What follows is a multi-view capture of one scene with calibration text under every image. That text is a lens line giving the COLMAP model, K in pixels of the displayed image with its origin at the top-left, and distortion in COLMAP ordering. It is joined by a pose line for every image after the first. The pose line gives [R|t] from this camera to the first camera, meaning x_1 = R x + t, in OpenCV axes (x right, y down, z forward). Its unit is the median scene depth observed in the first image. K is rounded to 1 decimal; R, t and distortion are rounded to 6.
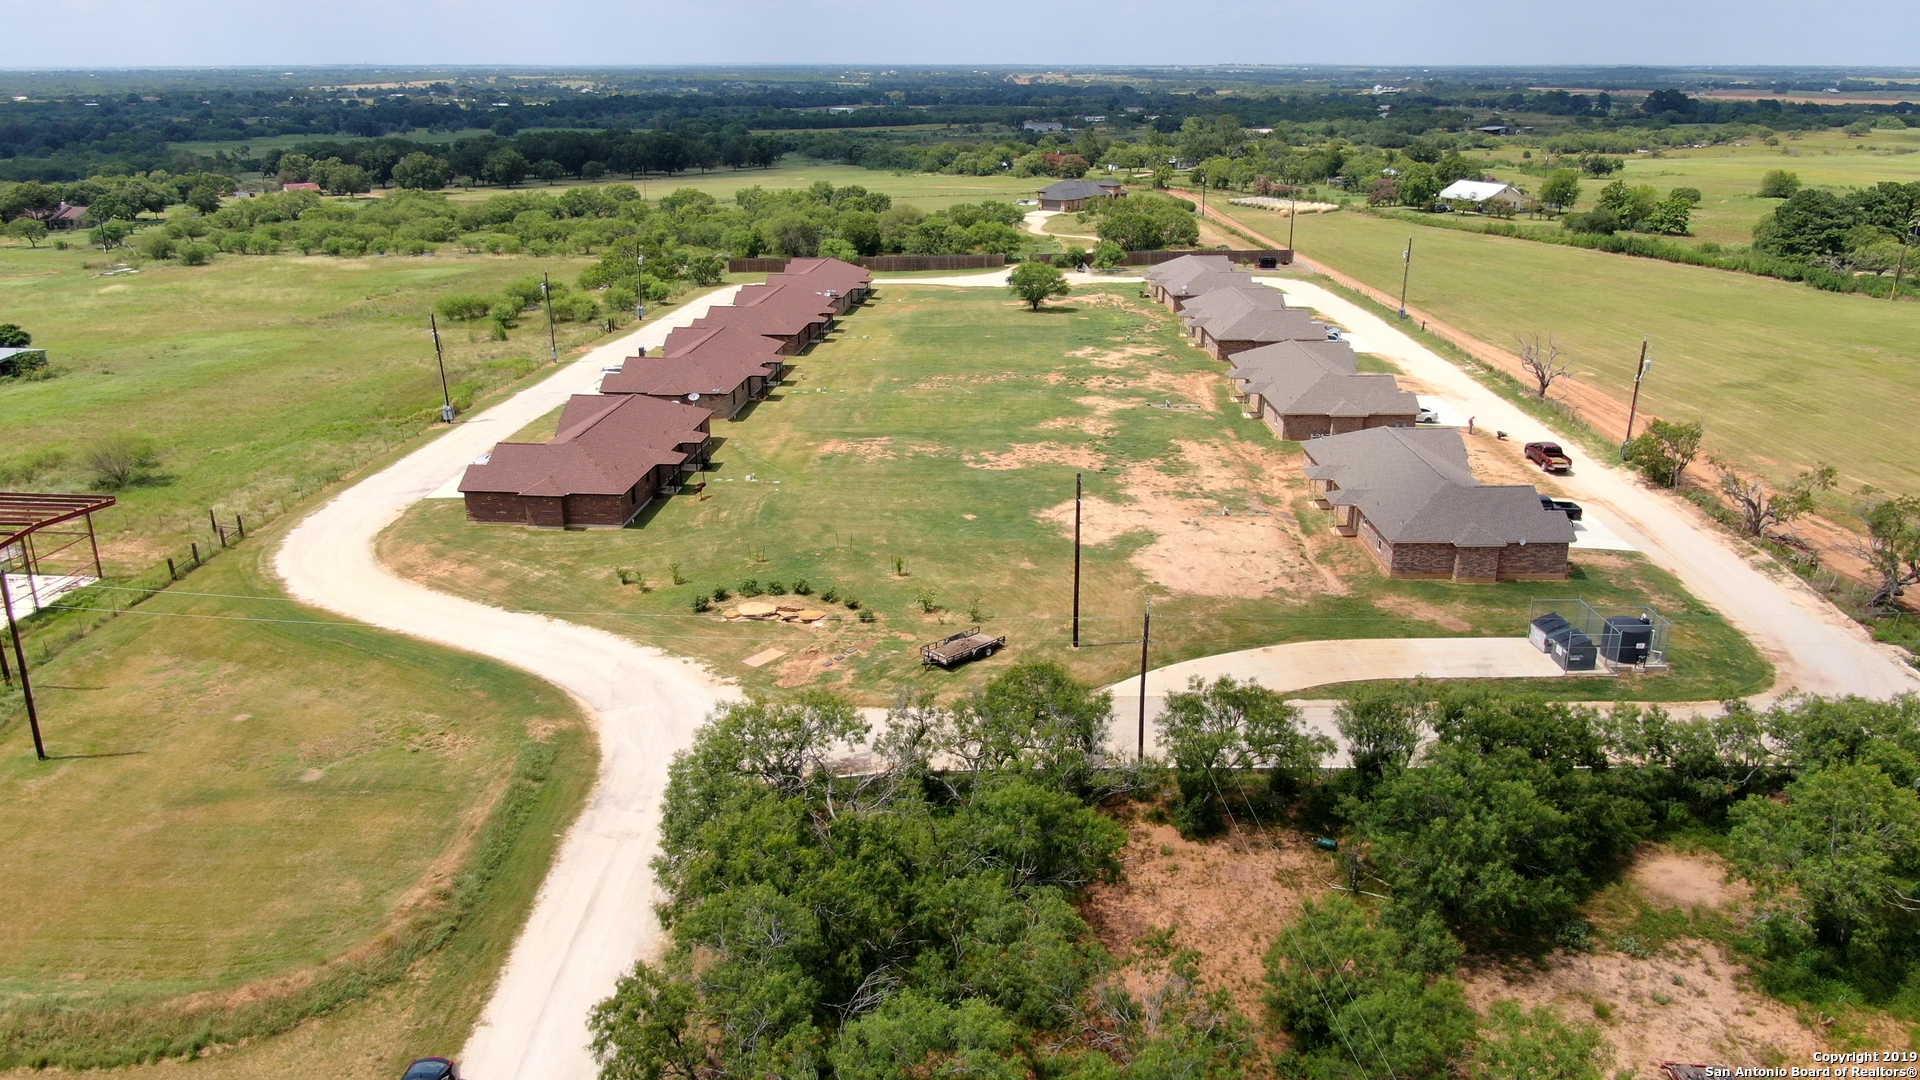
lens RADIAL K [[1417.9, 0, 960.0], [0, 1417.9, 540.0], [0, 0, 1]] dist [-0.017901, 0.007777]
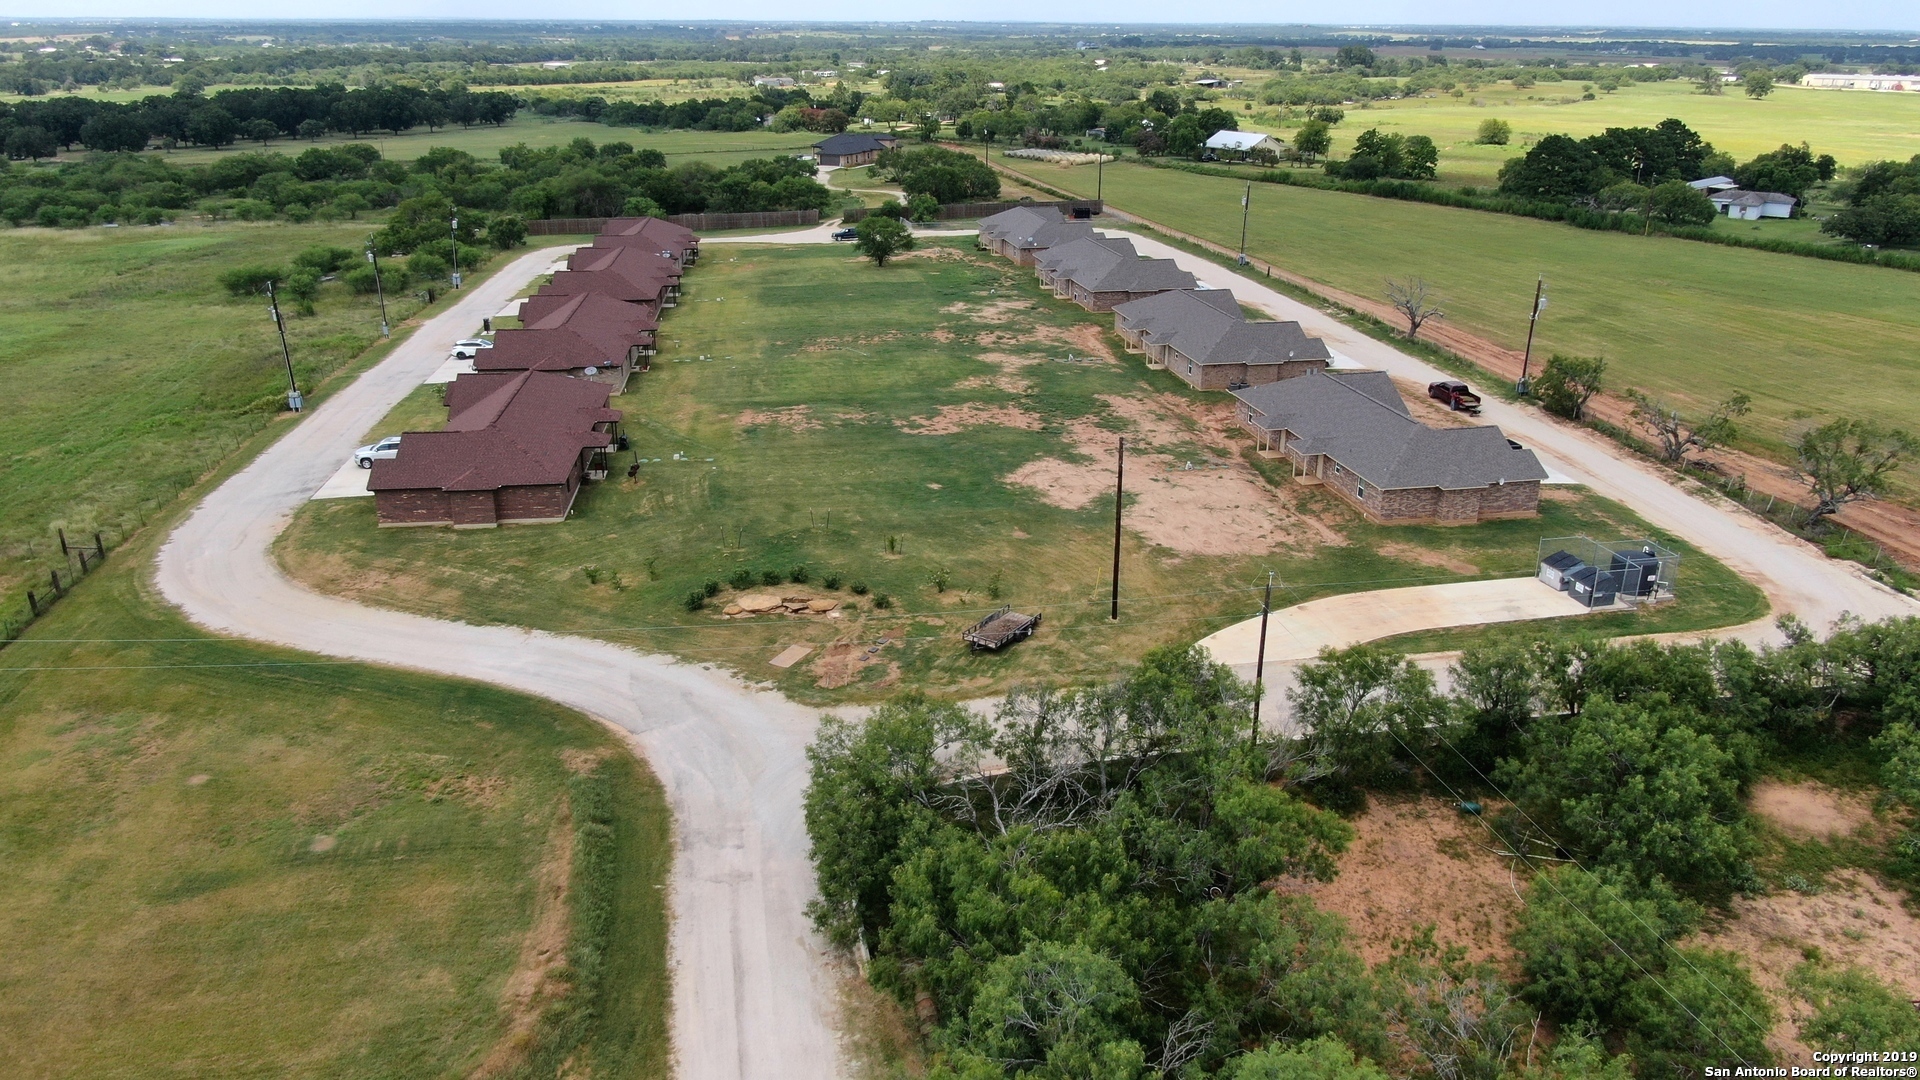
lens RADIAL K [[1387.9, 0, 960.0], [0, 1387.9, 540.0], [0, 0, 1]] dist [-0.015580, 0.003788]
pose [[0.980081, -0.063440, 0.188193, -0.149876], [0.056871, 0.997576, 0.040110, -0.016364], [-0.190281, -0.028608, 0.981313, 0.081221]]
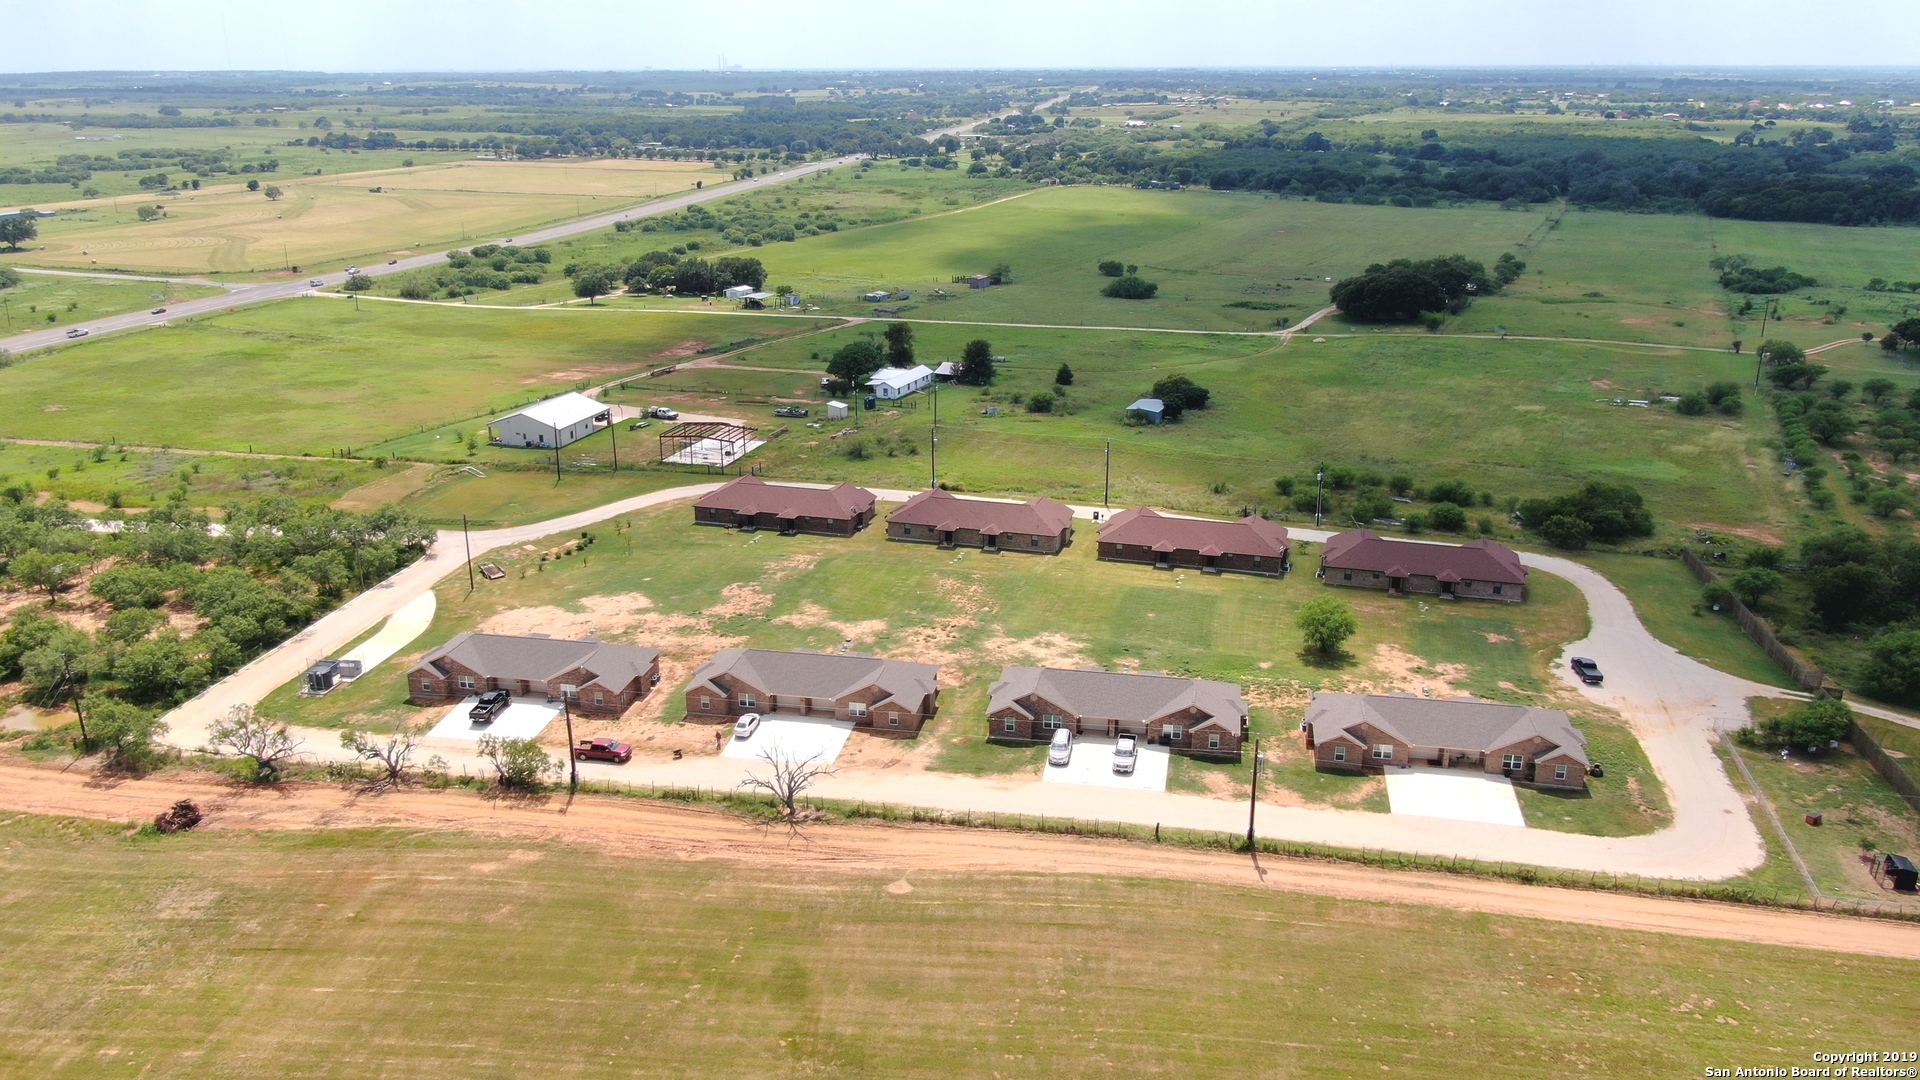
lens RADIAL K [[1417.9, 0, 960.0], [0, 1417.9, 540.0], [0, 0, 1]] dist [-0.017901, 0.007777]
pose [[-0.218352, 0.297378, -0.929456, 1.547802], [-0.302614, 0.884855, 0.354199, -0.802893], [0.927765, 0.358606, -0.103219, 1.497909]]
